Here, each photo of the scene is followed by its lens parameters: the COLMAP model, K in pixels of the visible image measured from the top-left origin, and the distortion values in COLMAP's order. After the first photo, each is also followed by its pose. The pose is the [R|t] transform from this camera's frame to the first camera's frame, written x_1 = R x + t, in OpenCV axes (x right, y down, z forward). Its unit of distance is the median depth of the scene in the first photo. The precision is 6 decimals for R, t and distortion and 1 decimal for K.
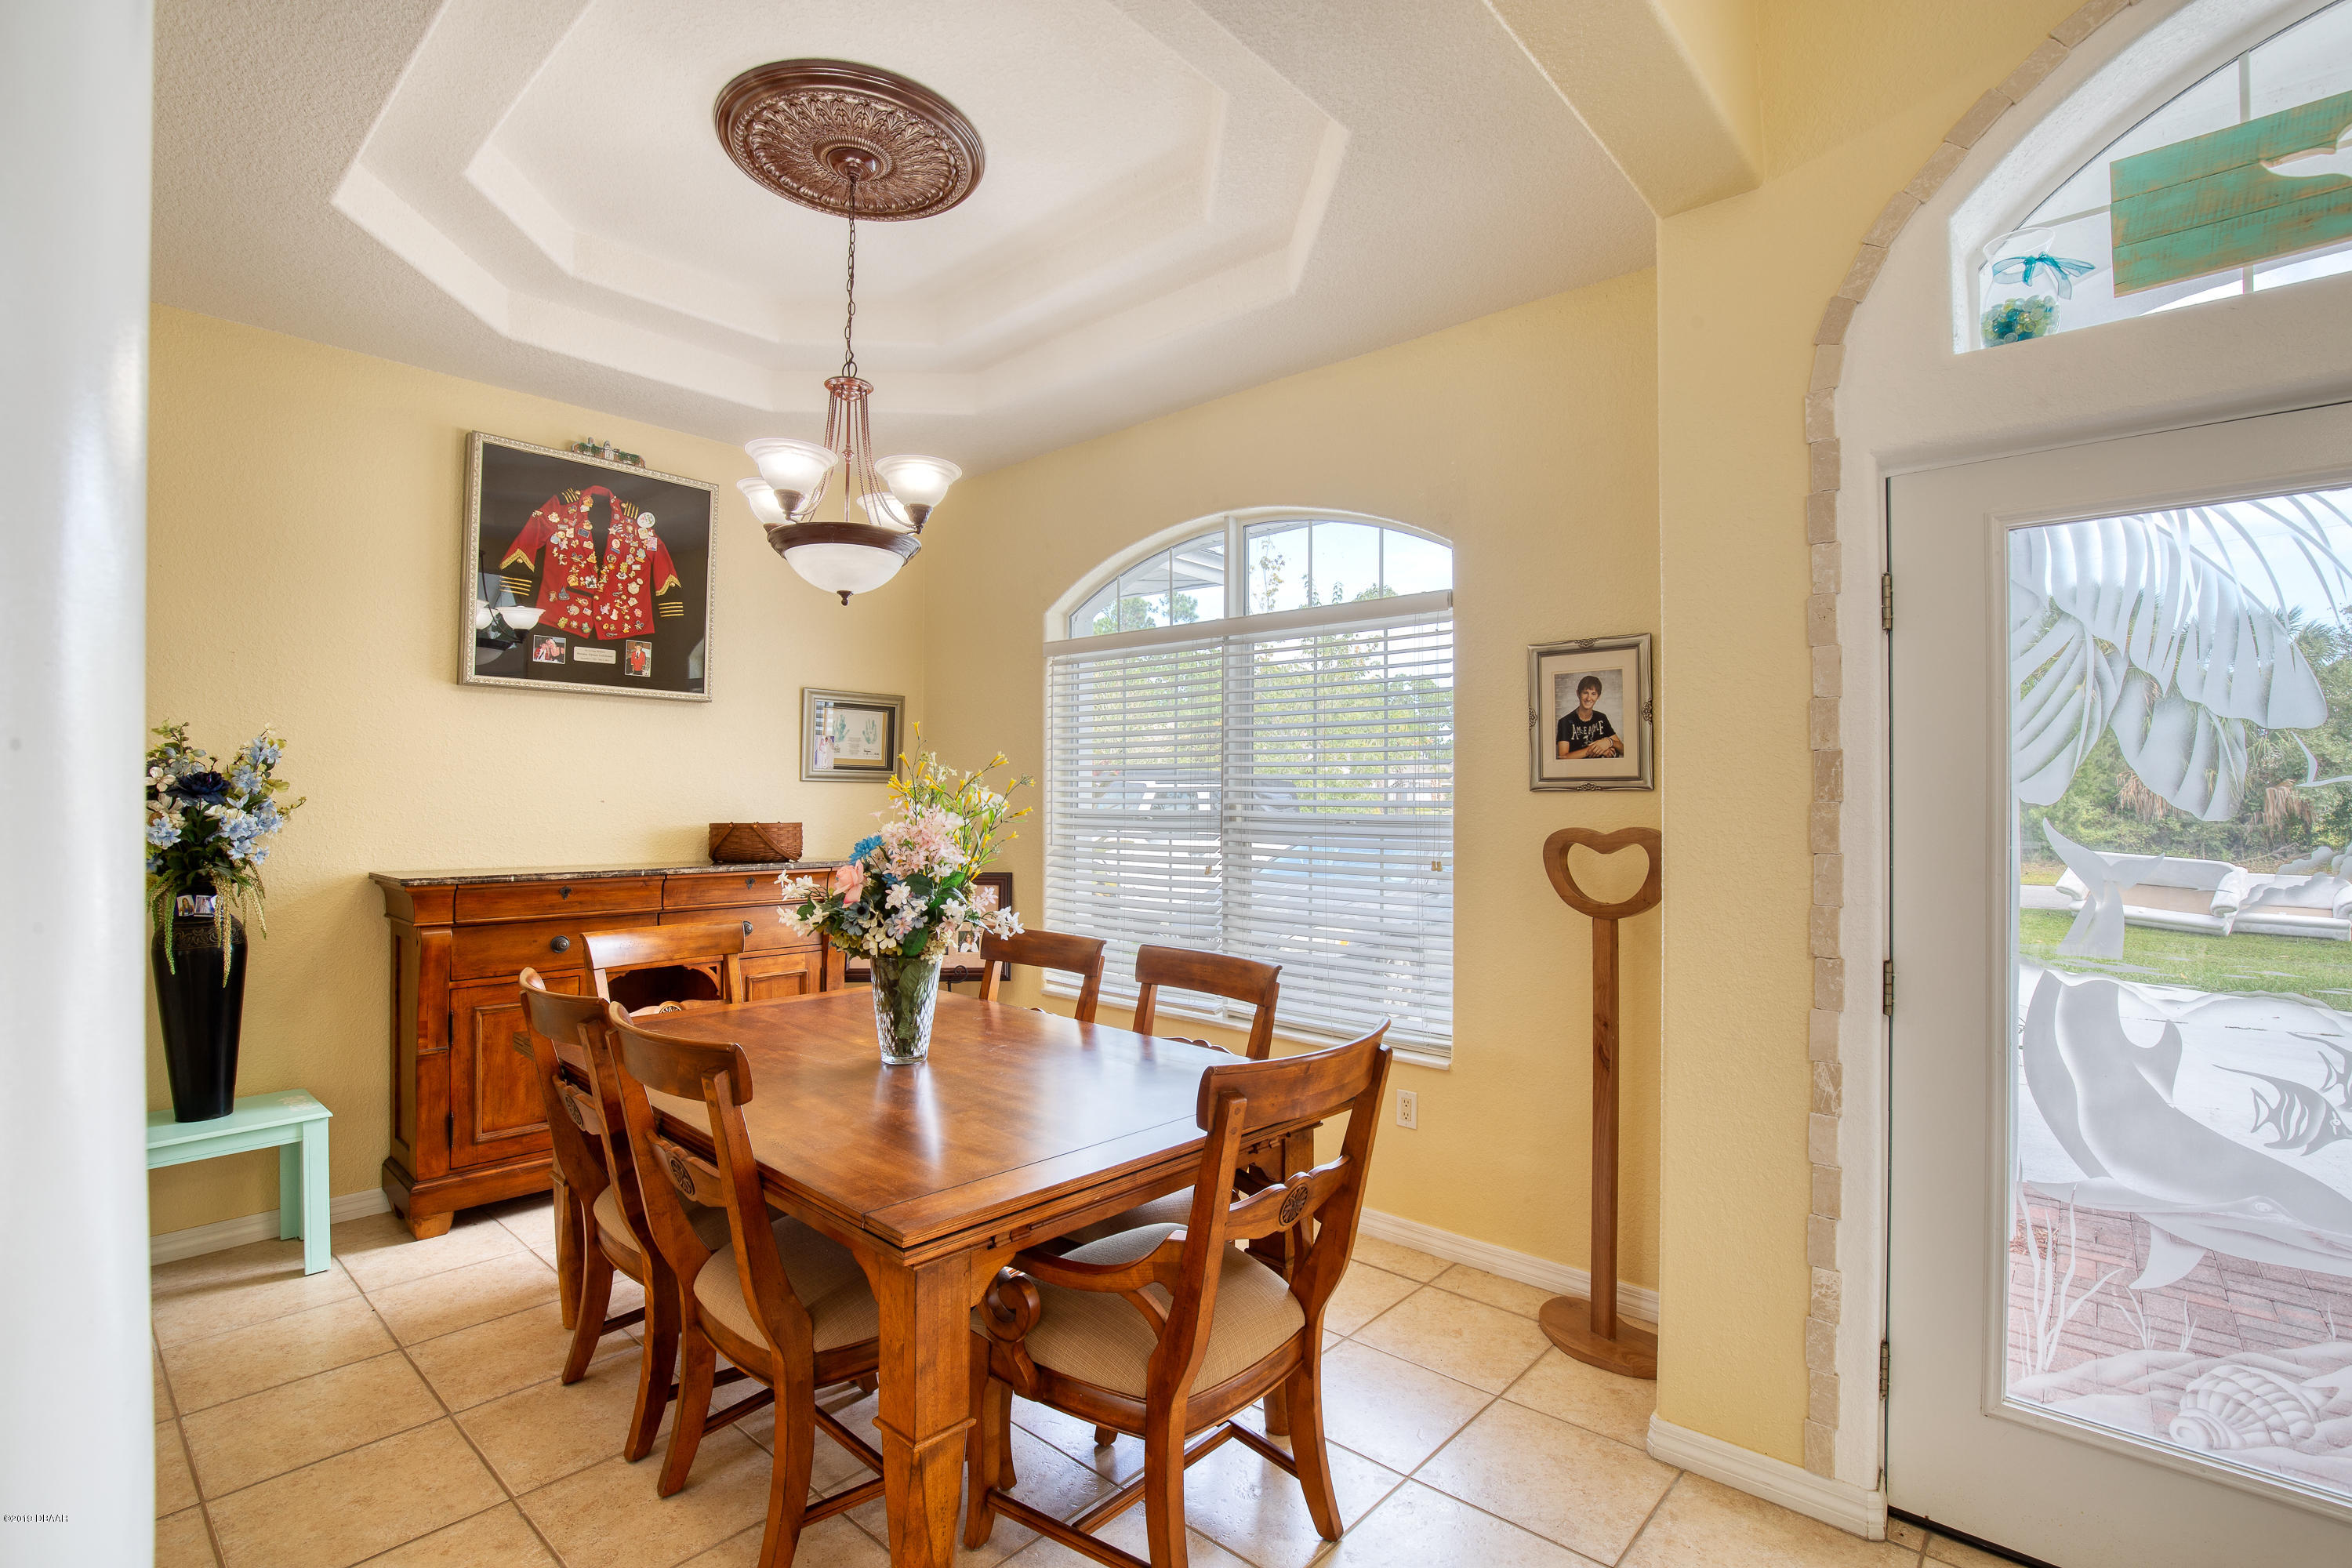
lens RADIAL K [[1082.3, 0, 1179.2], [0, 1082.3, 788.1], [0, 0, 1]] dist [-0.031159, 0.005551]
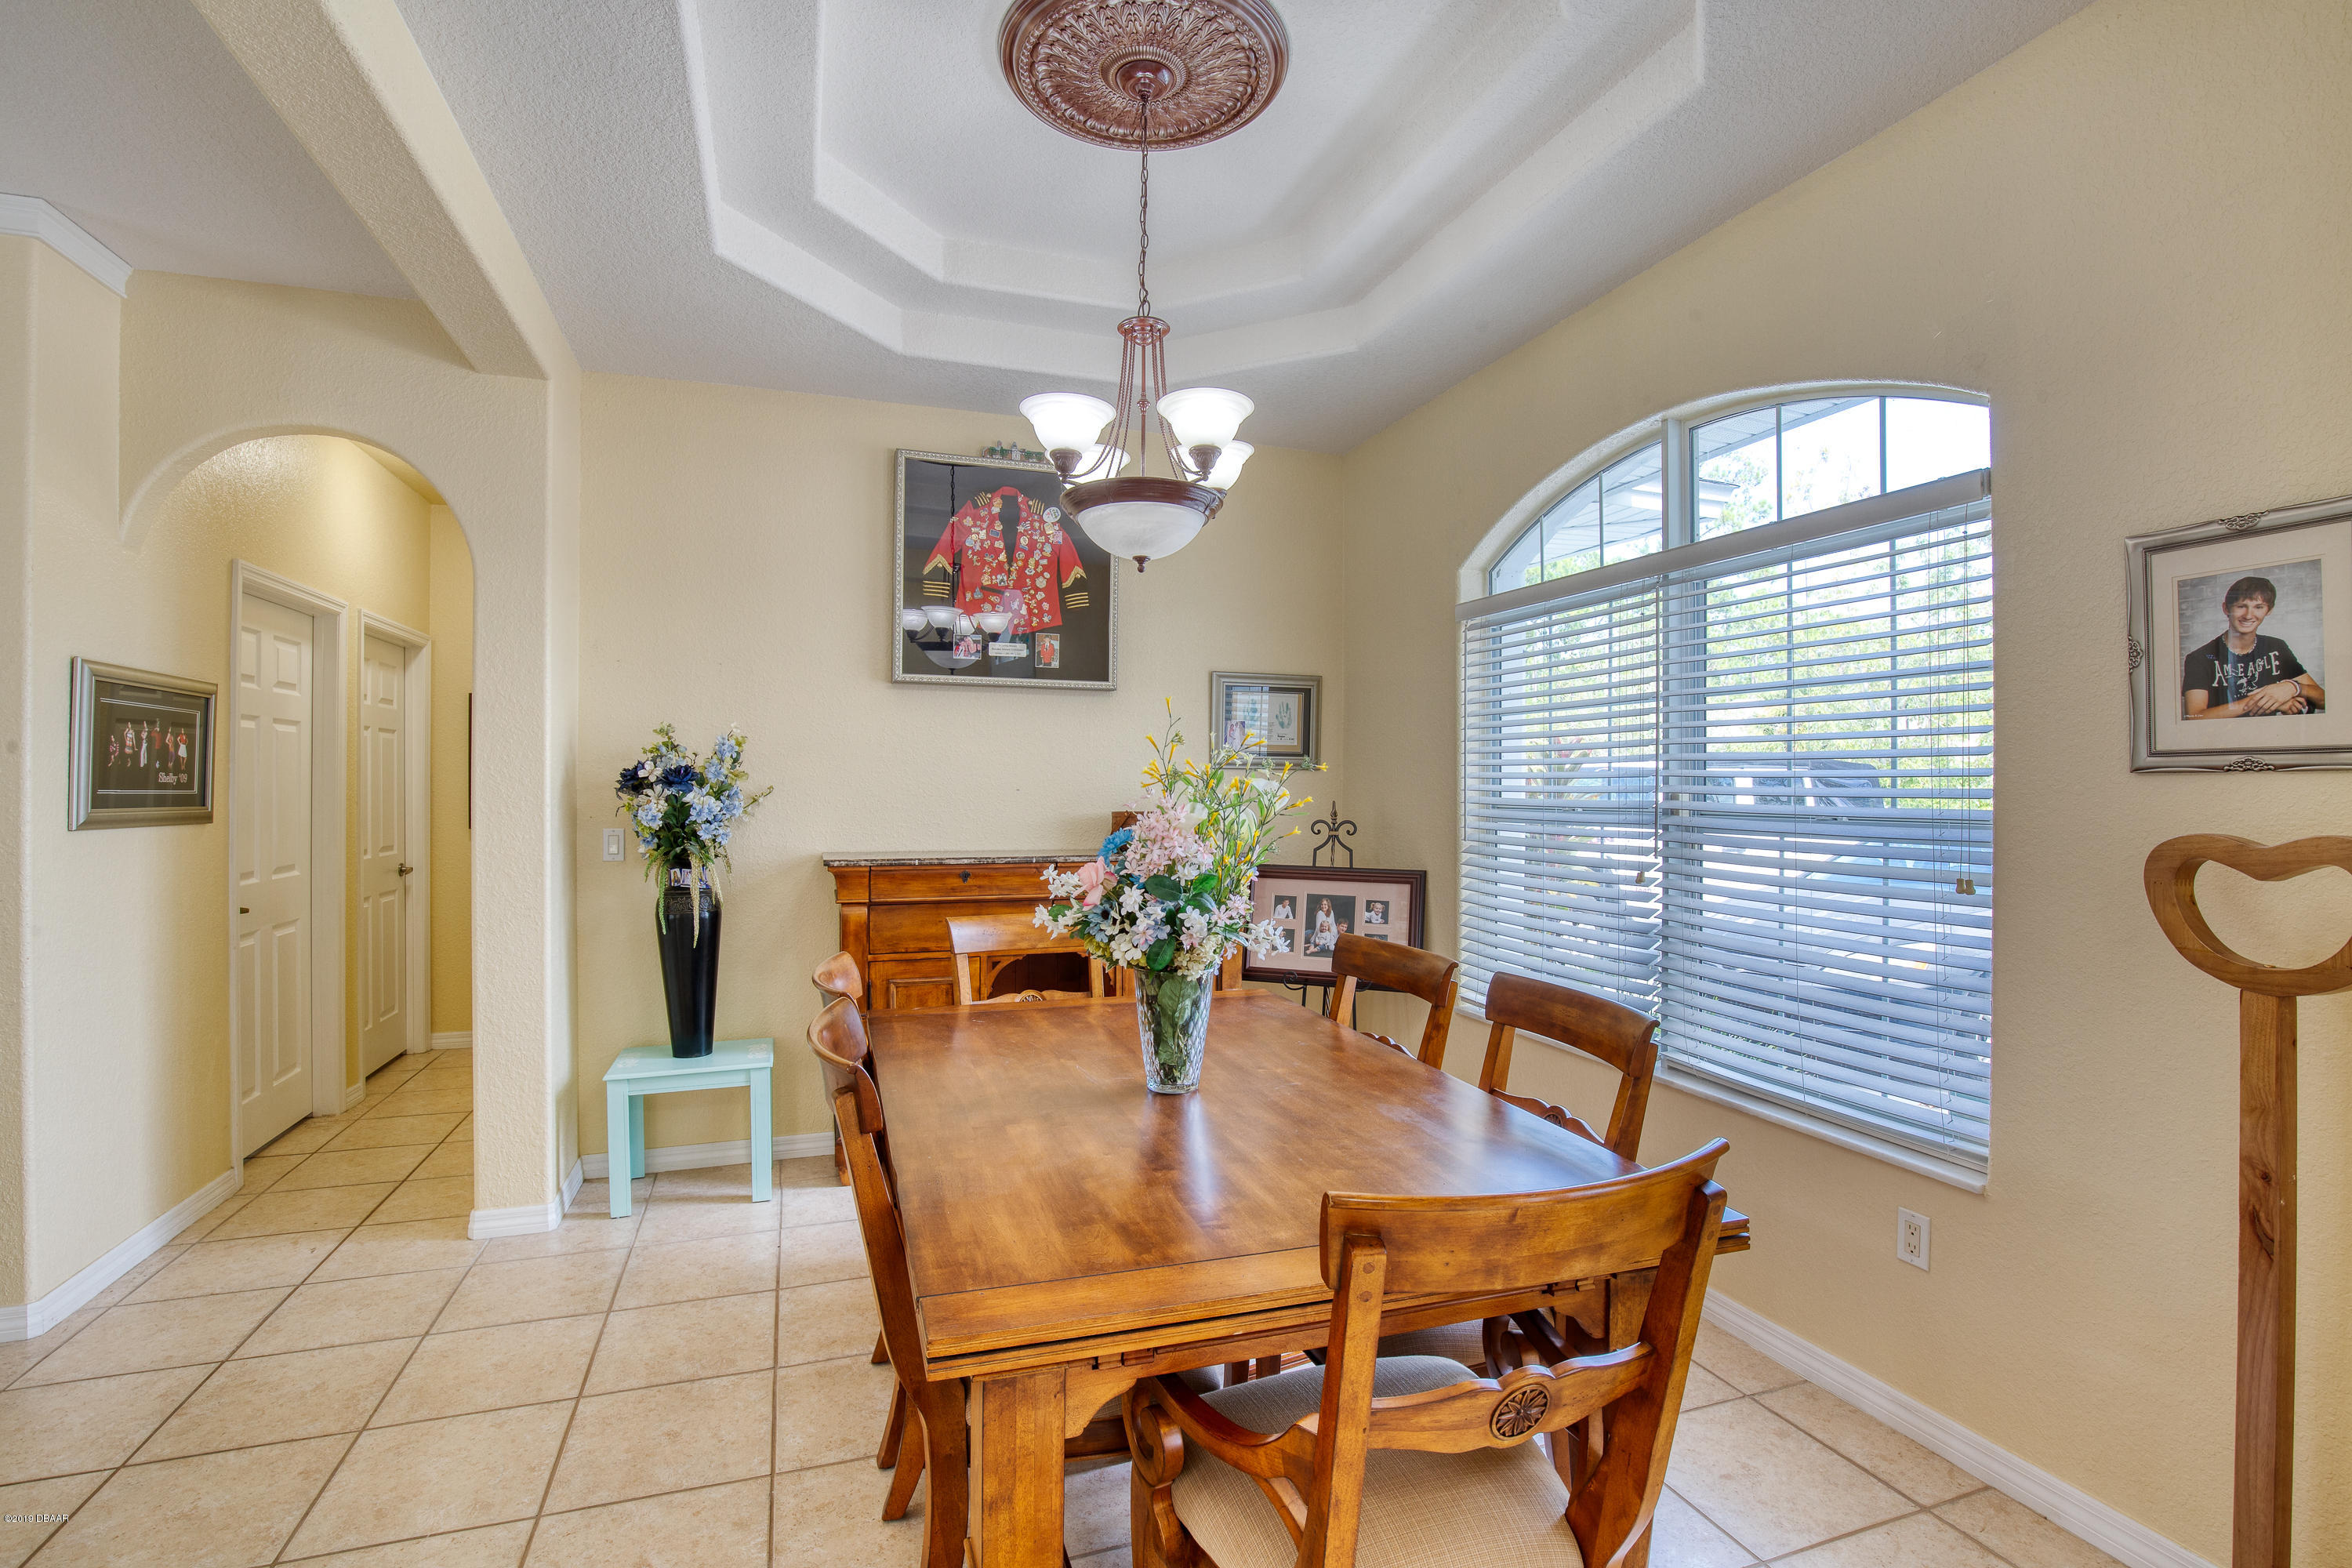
lens RADIAL K [[1082.3, 0, 1178.2], [0, 1082.3, 786.7], [0, 0, 1]] dist [-0.031159, 0.005551]
pose [[0.875064, -0.001279, -0.484006, 0.135061], [0.006215, 0.999944, 0.008594, 0.001947], [0.483968, -0.010528, 0.875023, 0.193503]]
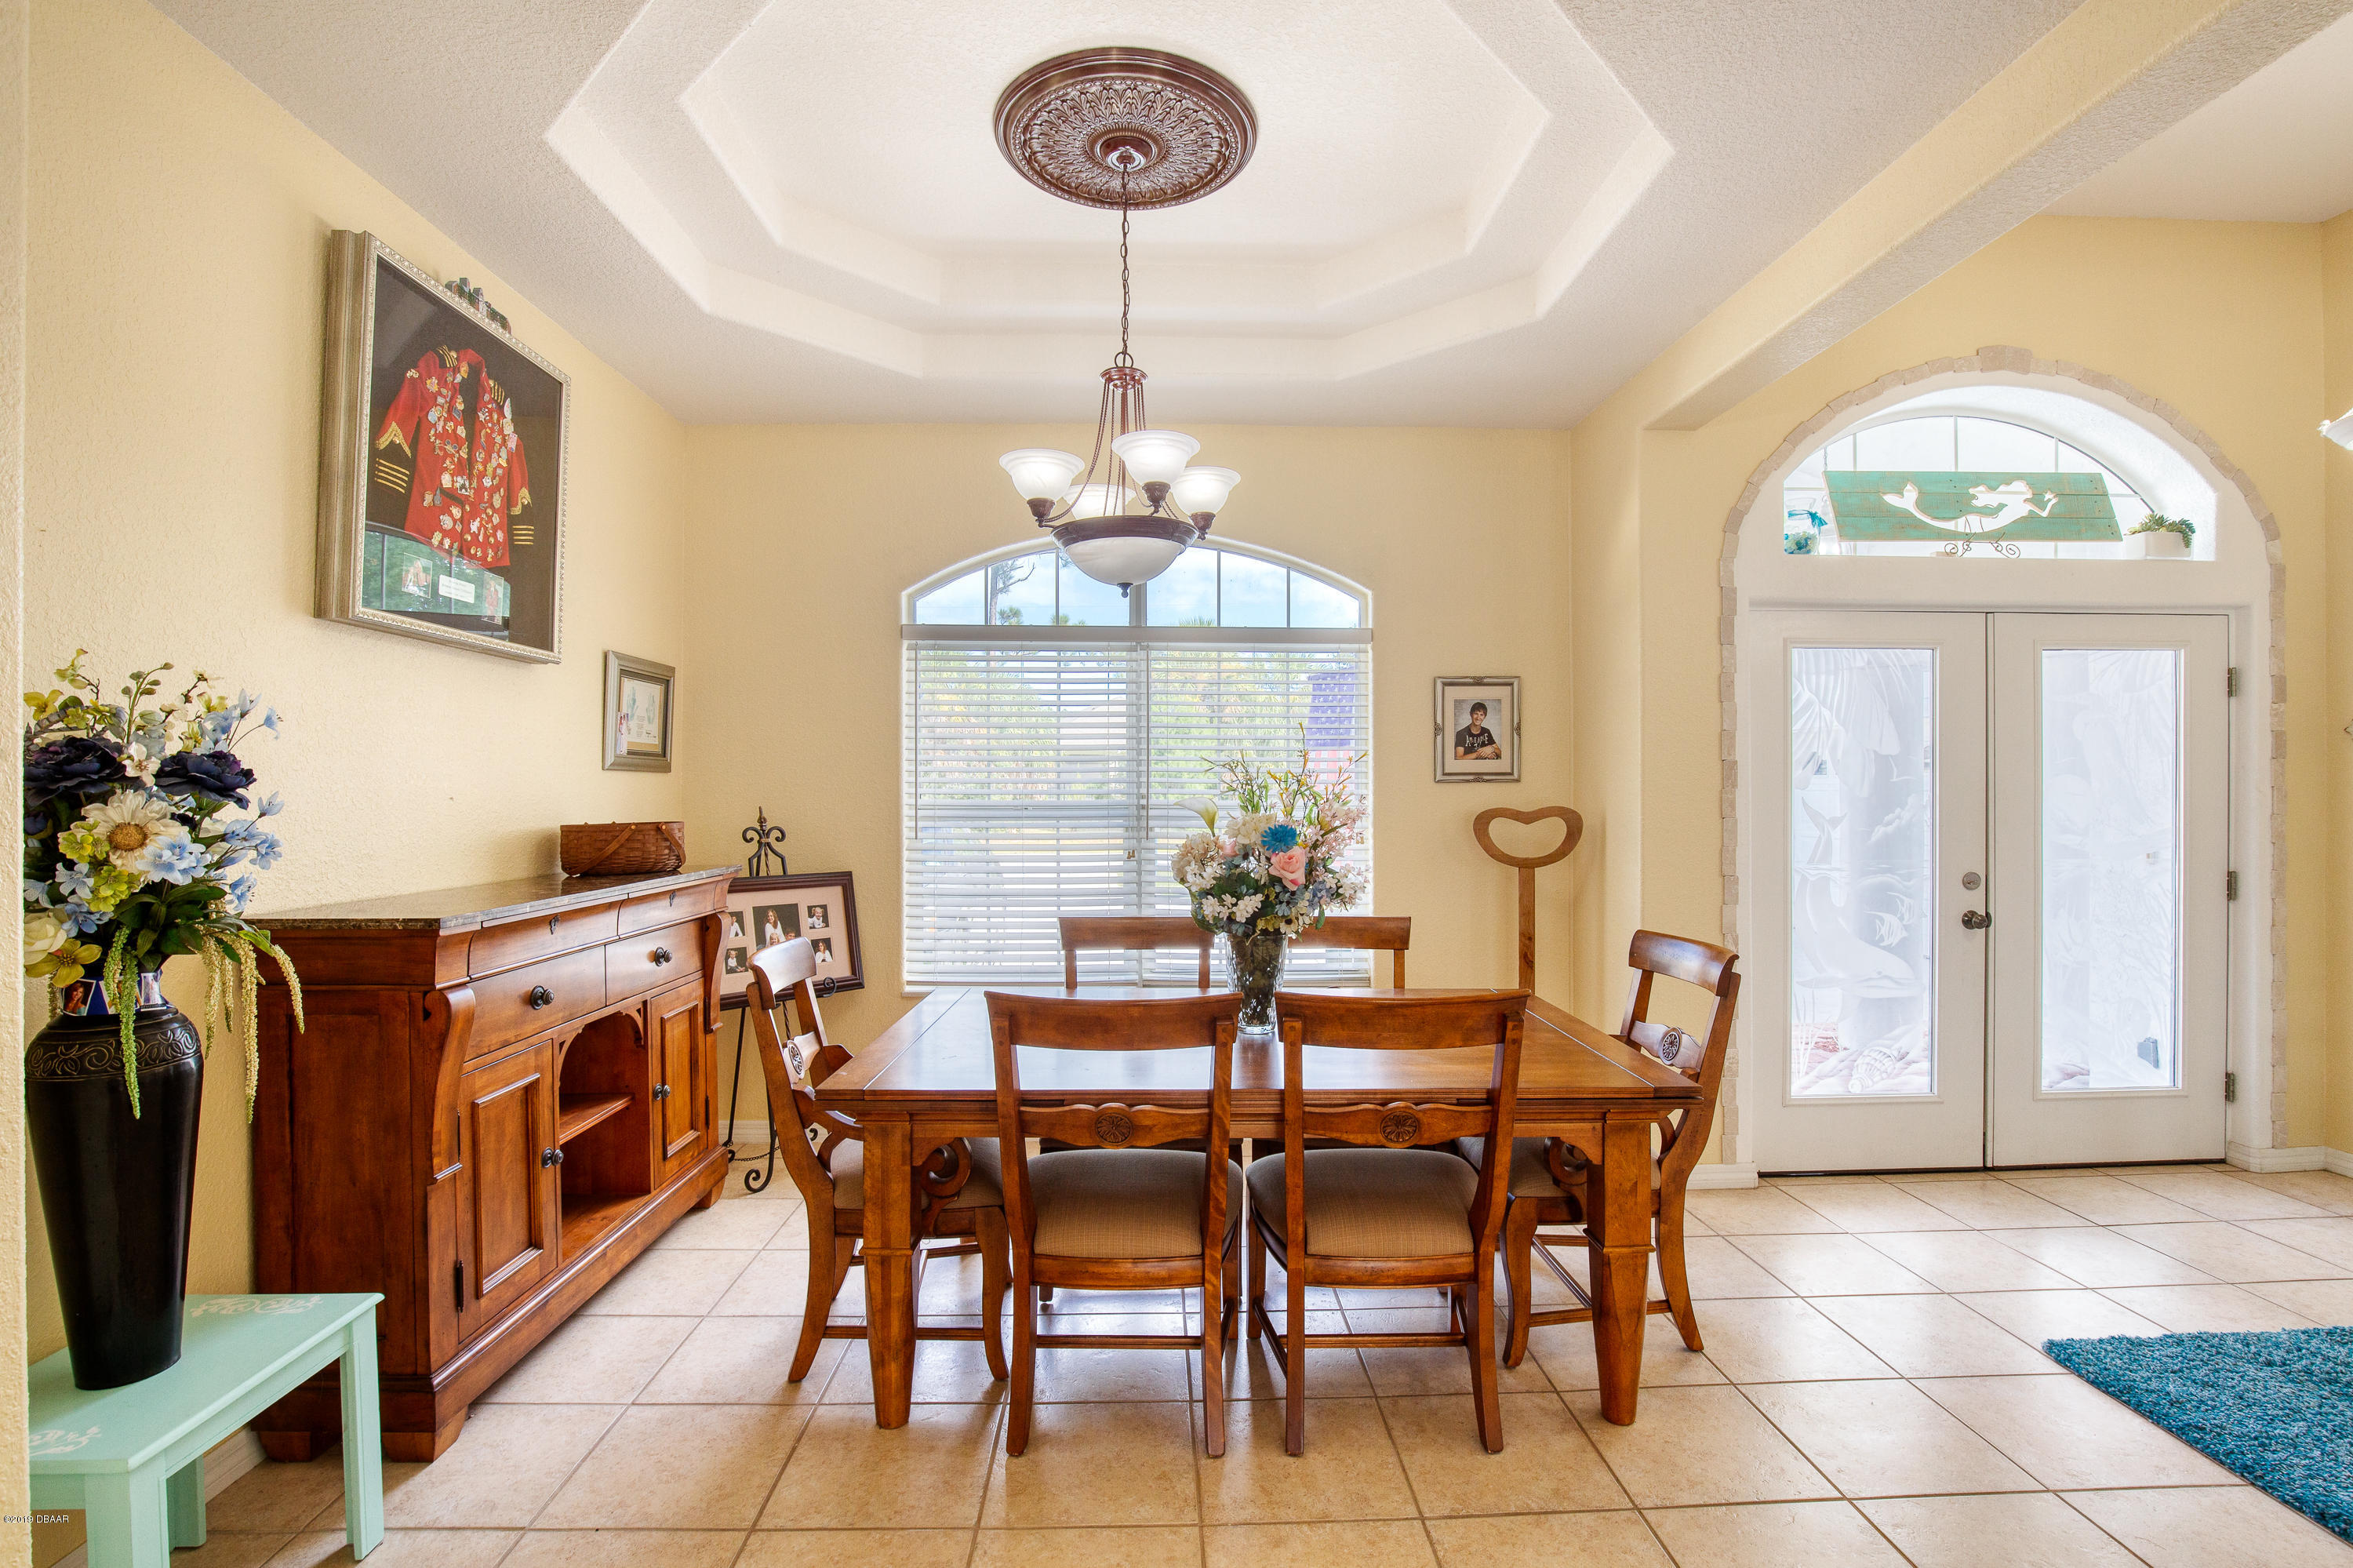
lens RADIAL K [[1082.8, 0, 1176.5], [0, 1082.8, 790.3], [0, 0, 1]] dist [-0.031159, 0.005551]
pose [[0.727958, -0.006488, 0.685591, -0.836949], [-0.002464, 0.999924, 0.012079, -0.002715], [-0.685617, -0.010483, 0.727887, 0.206952]]
